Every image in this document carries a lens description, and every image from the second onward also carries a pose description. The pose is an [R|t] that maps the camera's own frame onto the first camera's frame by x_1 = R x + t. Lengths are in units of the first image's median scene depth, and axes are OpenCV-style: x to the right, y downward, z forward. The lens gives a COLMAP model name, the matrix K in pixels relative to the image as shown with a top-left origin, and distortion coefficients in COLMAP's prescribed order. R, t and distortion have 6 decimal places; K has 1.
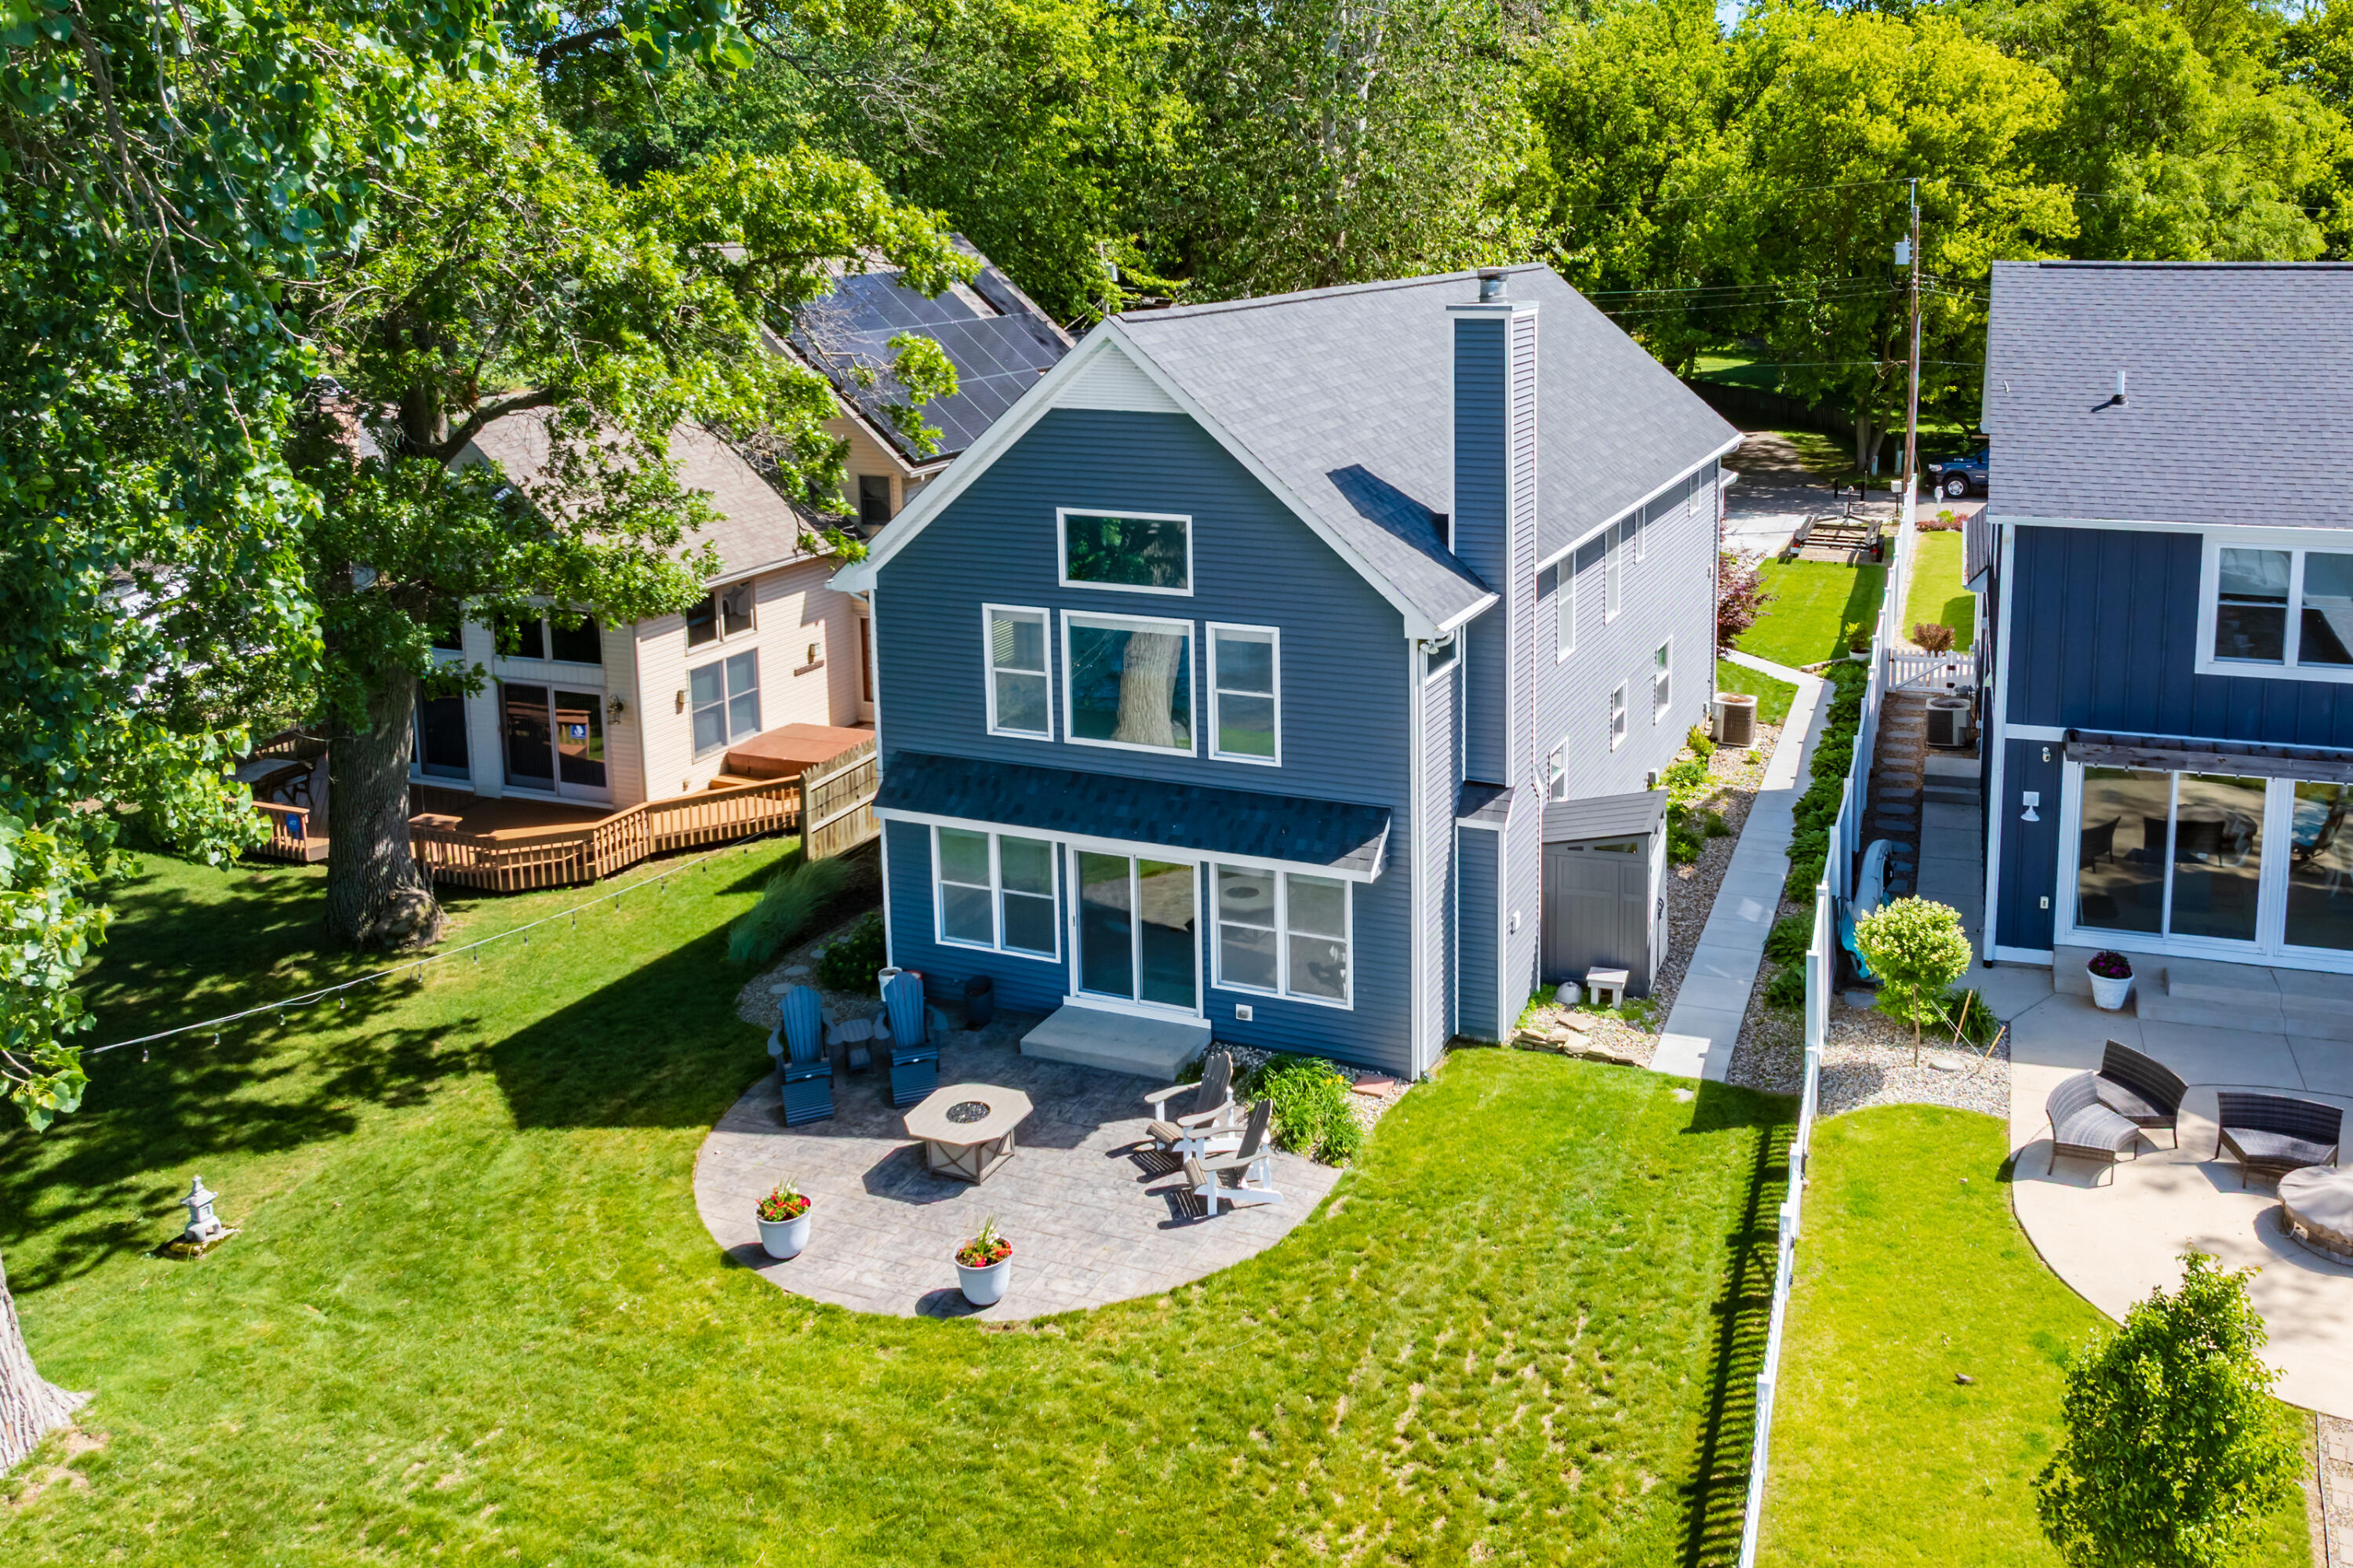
lens RADIAL K [[1899.5, 0, 1282.3], [0, 1899.5, 518.5], [0, 0, 1]] dist [-0.008617, -0.098802]
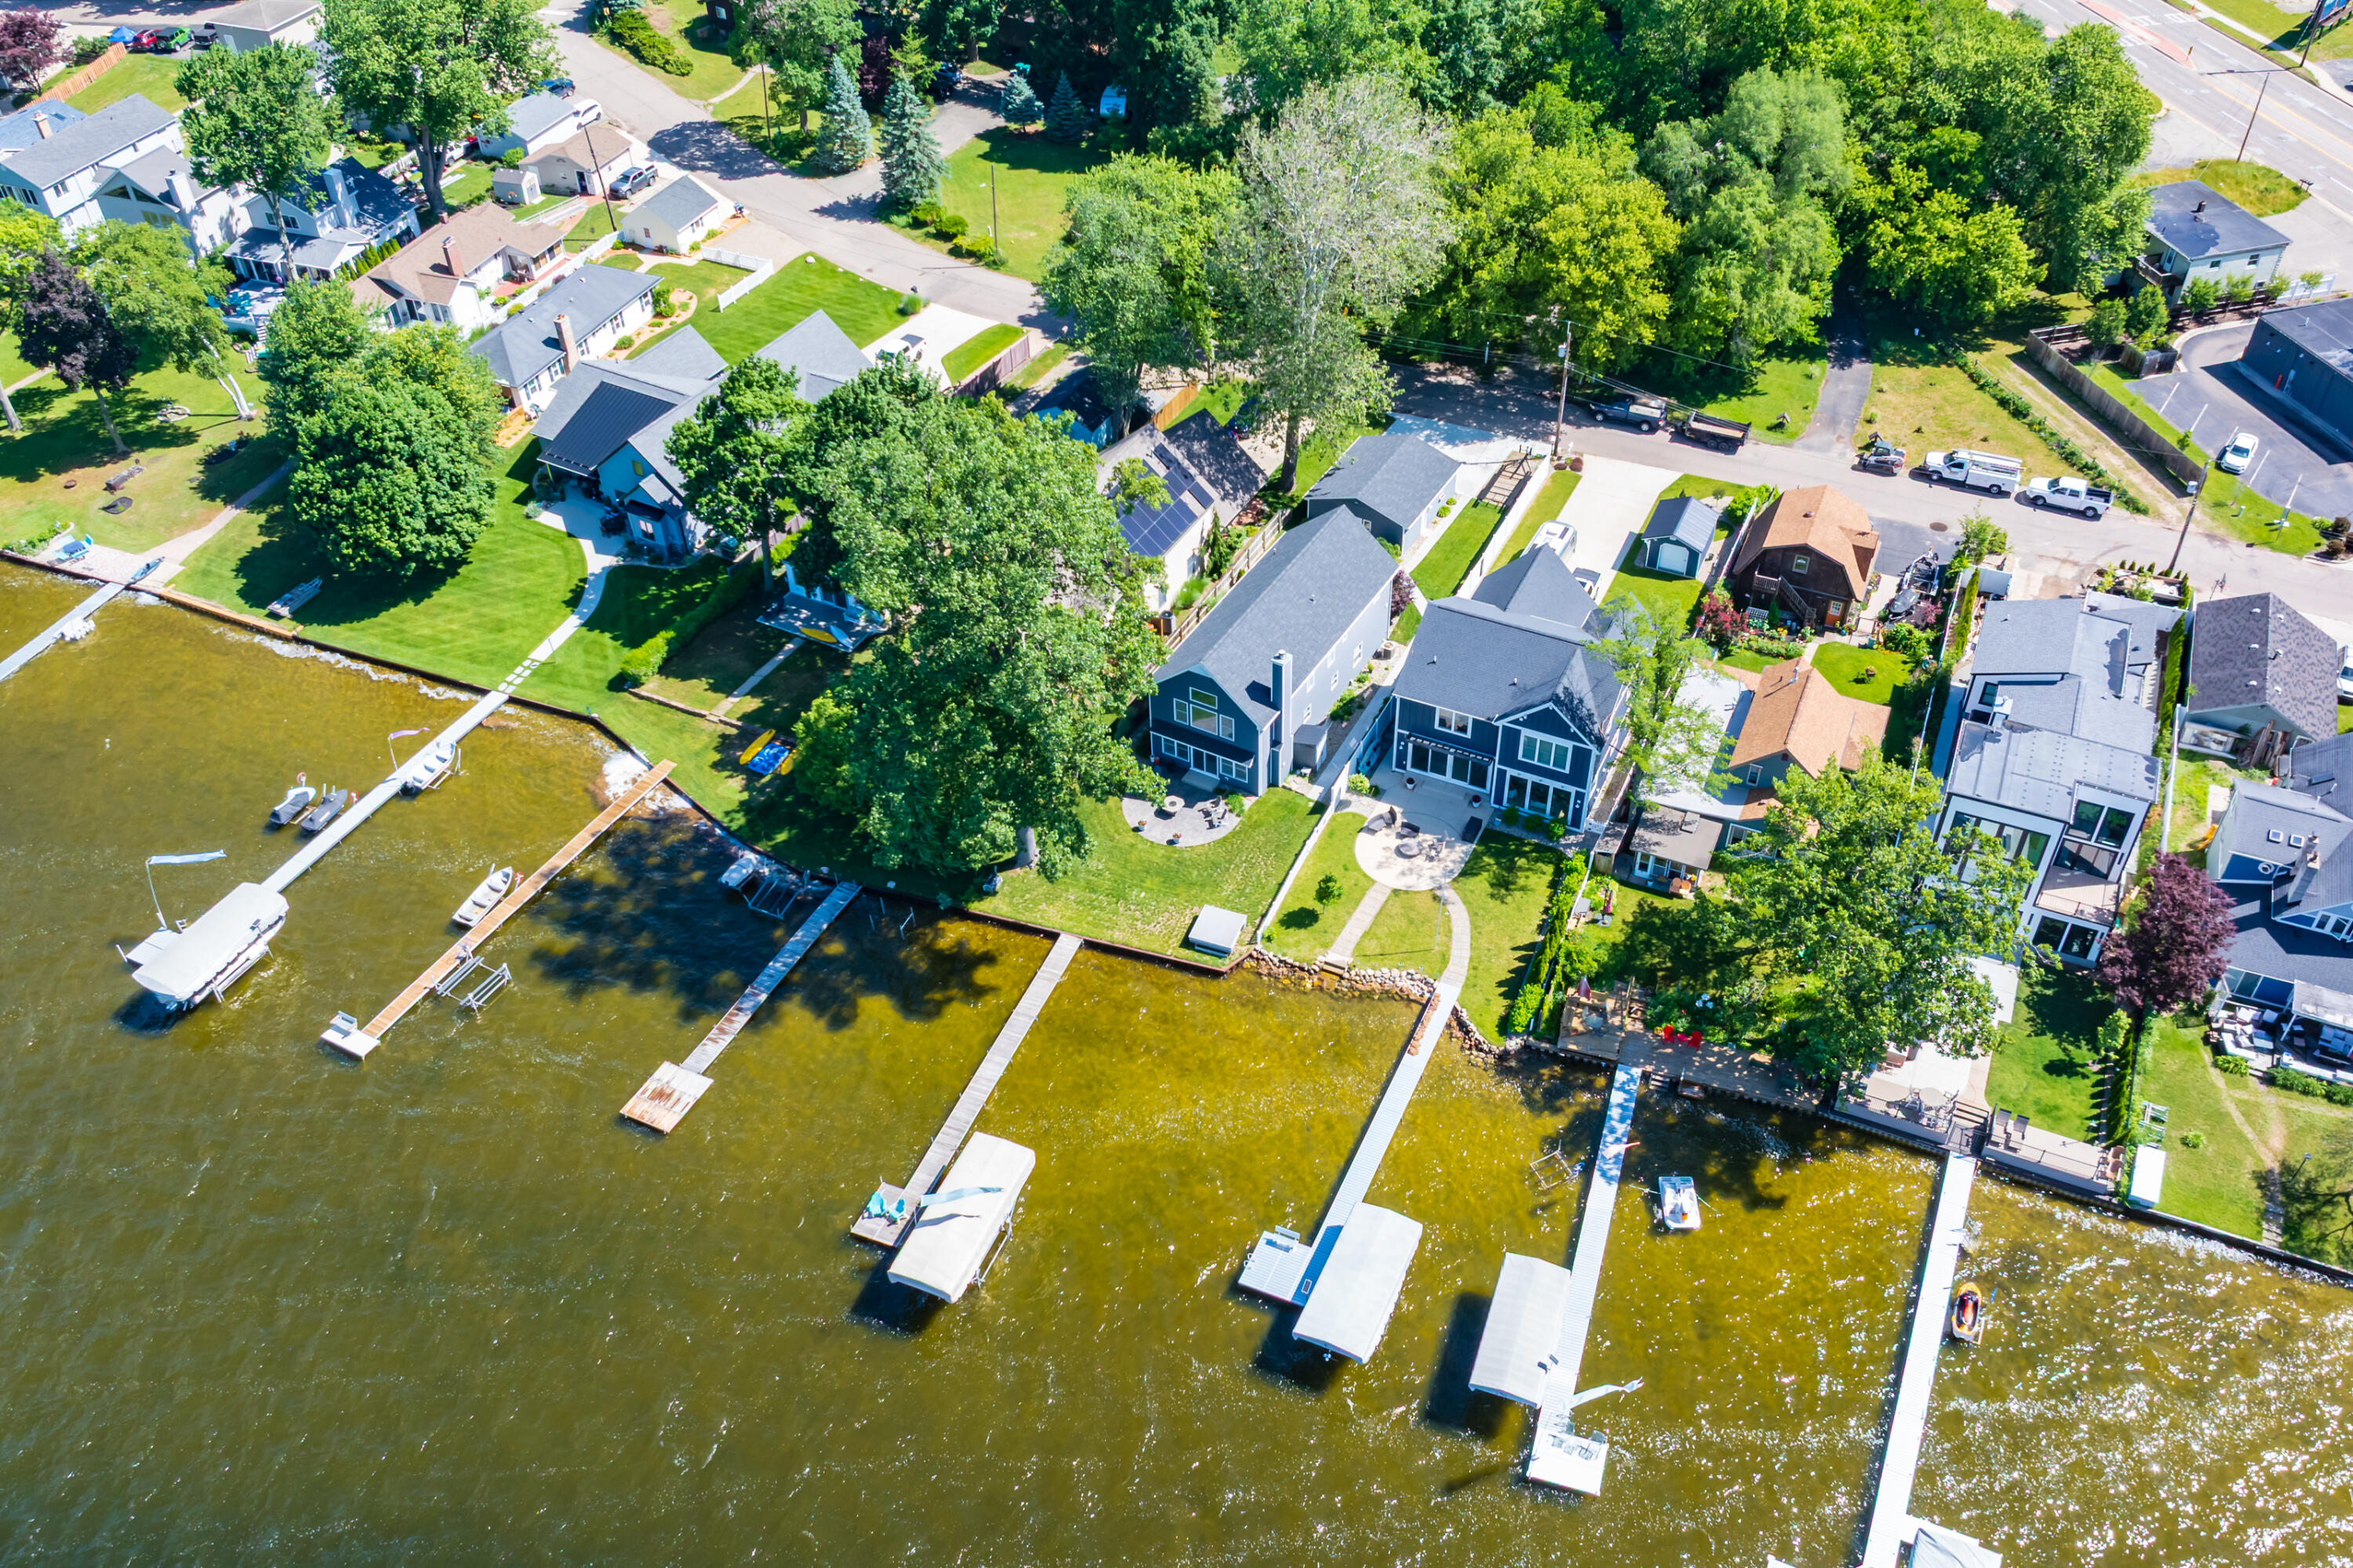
lens RADIAL K [[1672.9, 0, 1176.5], [0, 1672.9, 784.0], [0, 0, 1]] dist [-0.009865, -0.002427]
pose [[0.993816, 0.072215, -0.084351, 0.207330], [-0.017481, 0.851916, 0.523386, -1.890071], [0.109657, -0.518675, 0.847910, -2.558386]]
